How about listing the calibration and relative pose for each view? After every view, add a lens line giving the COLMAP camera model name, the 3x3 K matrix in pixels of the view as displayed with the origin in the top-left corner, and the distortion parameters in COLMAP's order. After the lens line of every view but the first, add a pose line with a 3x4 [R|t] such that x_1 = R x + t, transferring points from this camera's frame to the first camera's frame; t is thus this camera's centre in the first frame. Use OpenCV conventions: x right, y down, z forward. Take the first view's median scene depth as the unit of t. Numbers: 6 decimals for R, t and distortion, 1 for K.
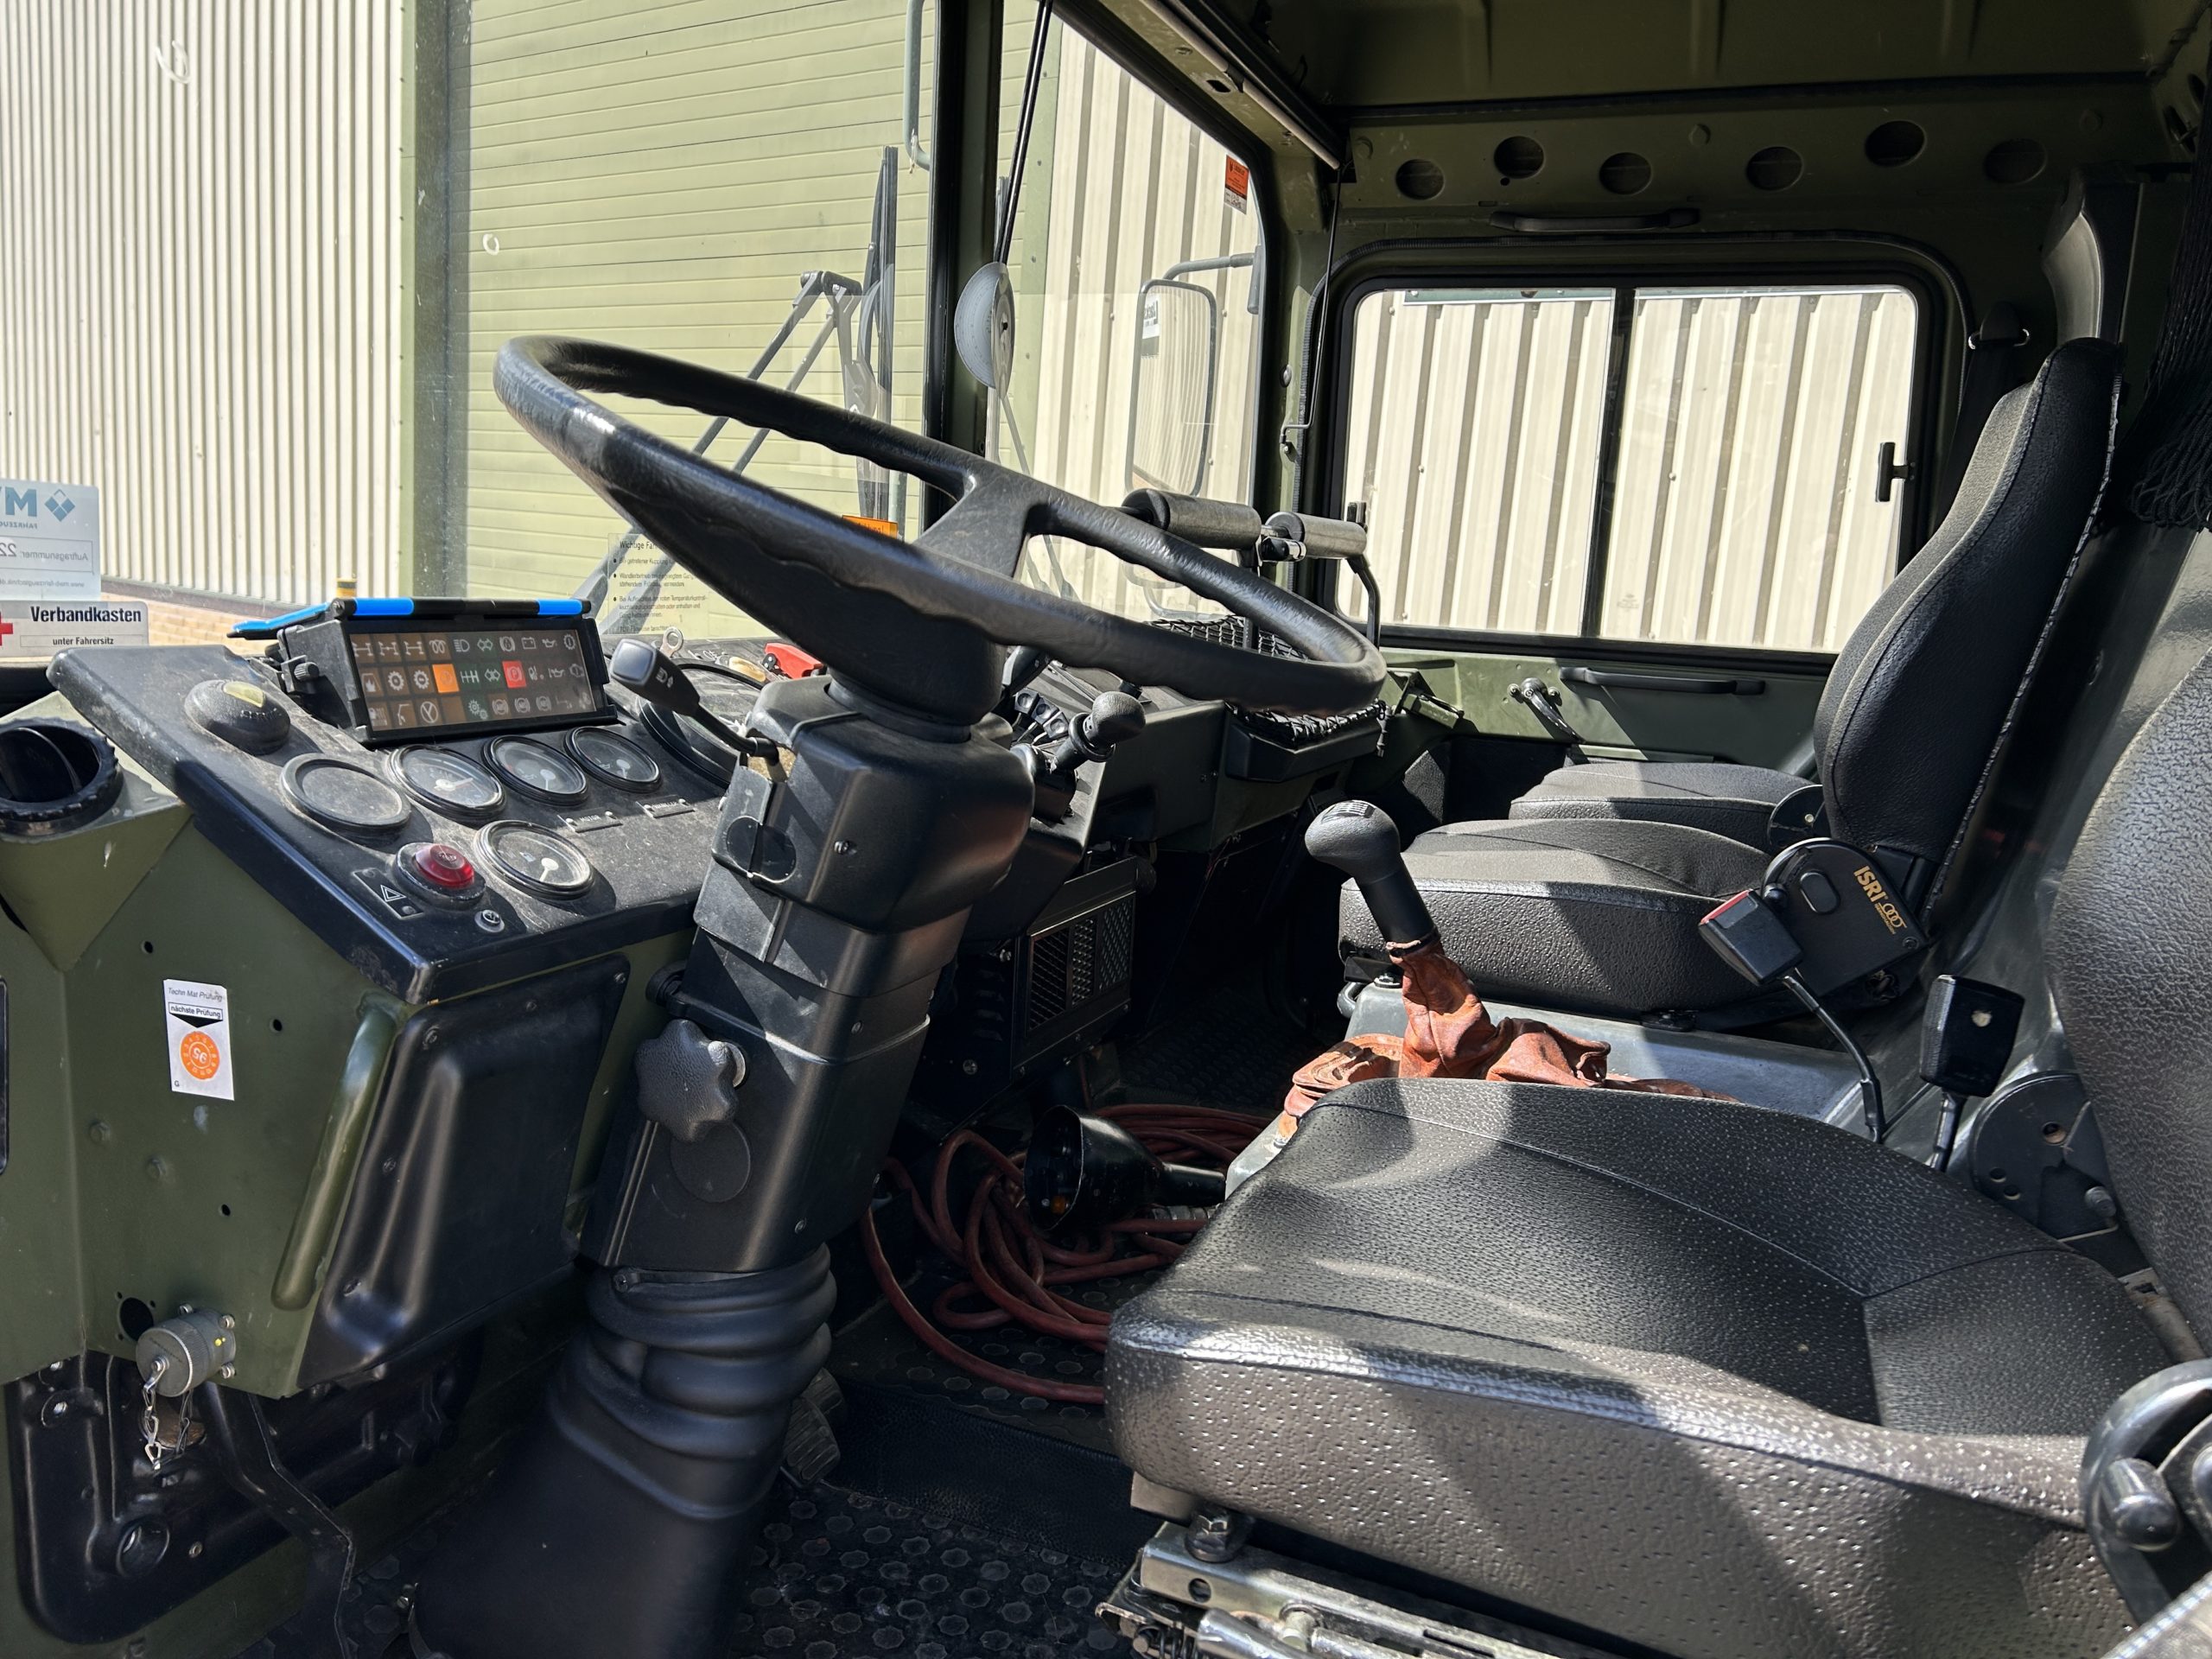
lens RADIAL K [[1668.4, 0, 1102.4], [0, 1668.4, 825.8], [0, 0, 1]] dist [0.058142, -0.062699]
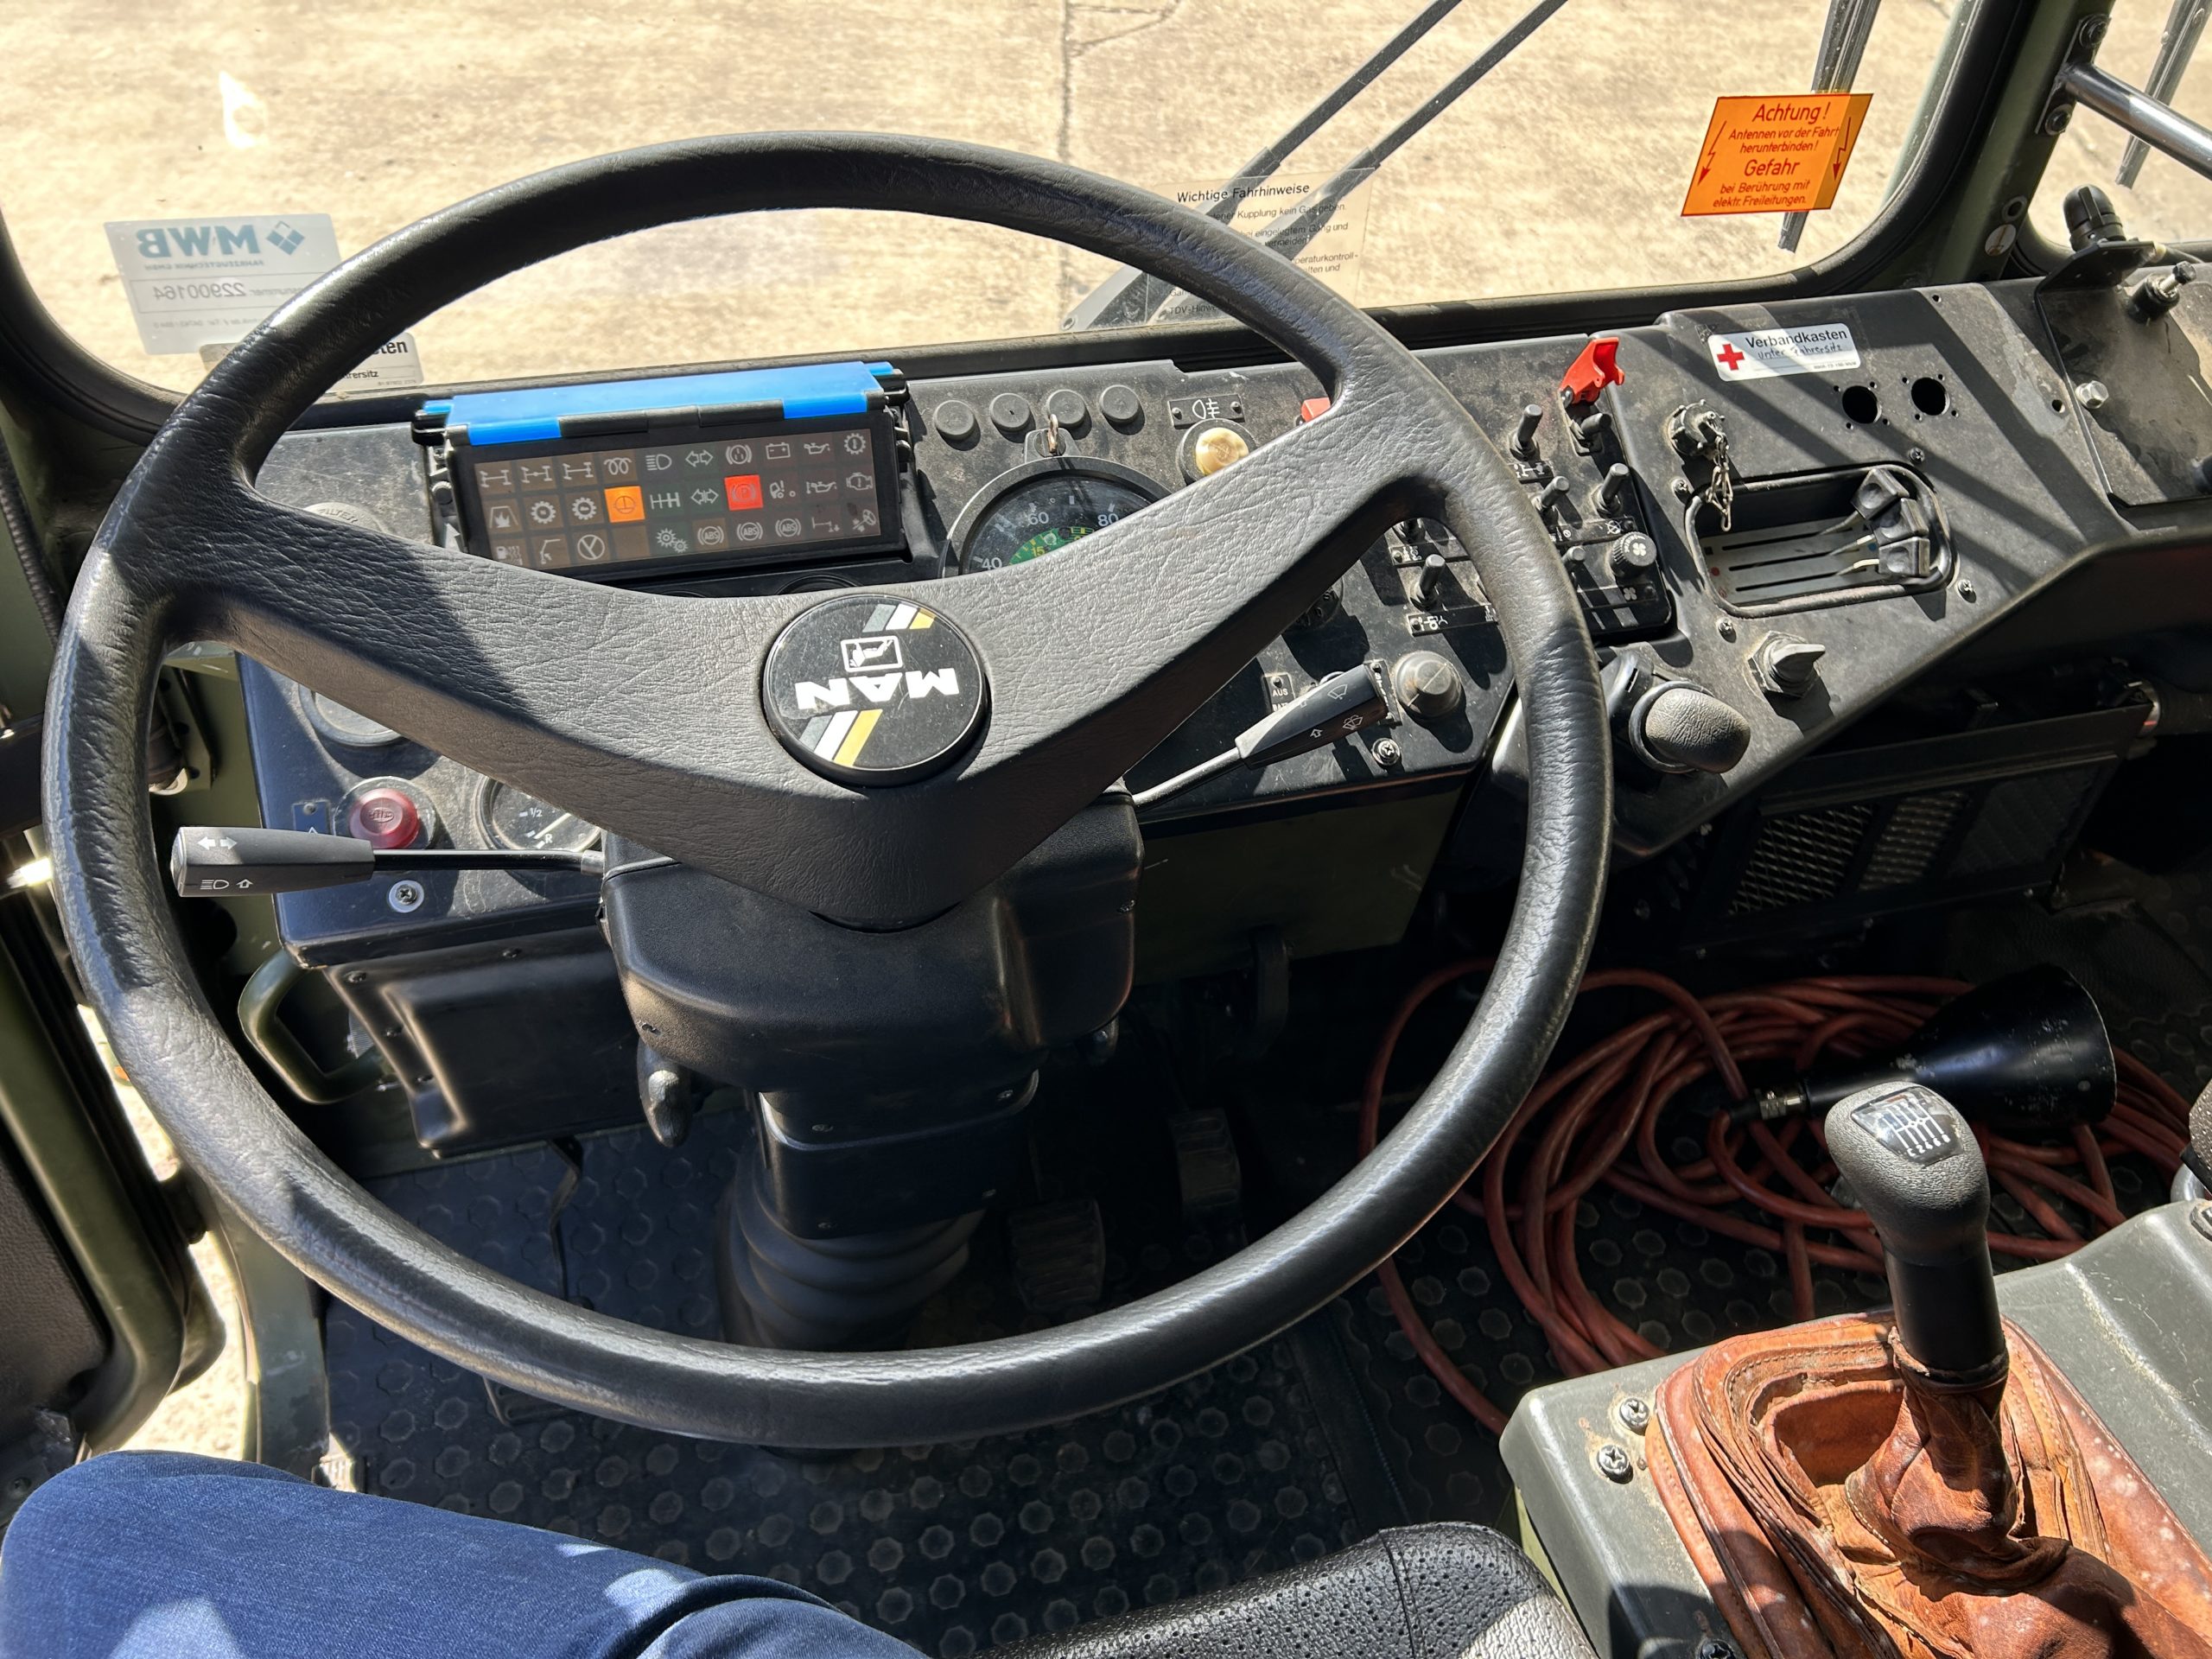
lens RADIAL K [[1668.4, 0, 1105.6], [0, 1668.4, 828.8], [0, 0, 1]] dist [0.058142, -0.062699]
pose [[0.647284, 0.483868, -0.588979, 0.328734], [-0.145191, 0.836803, 0.527901, -0.423806], [0.748294, -0.256188, 0.611902, 0.623528]]
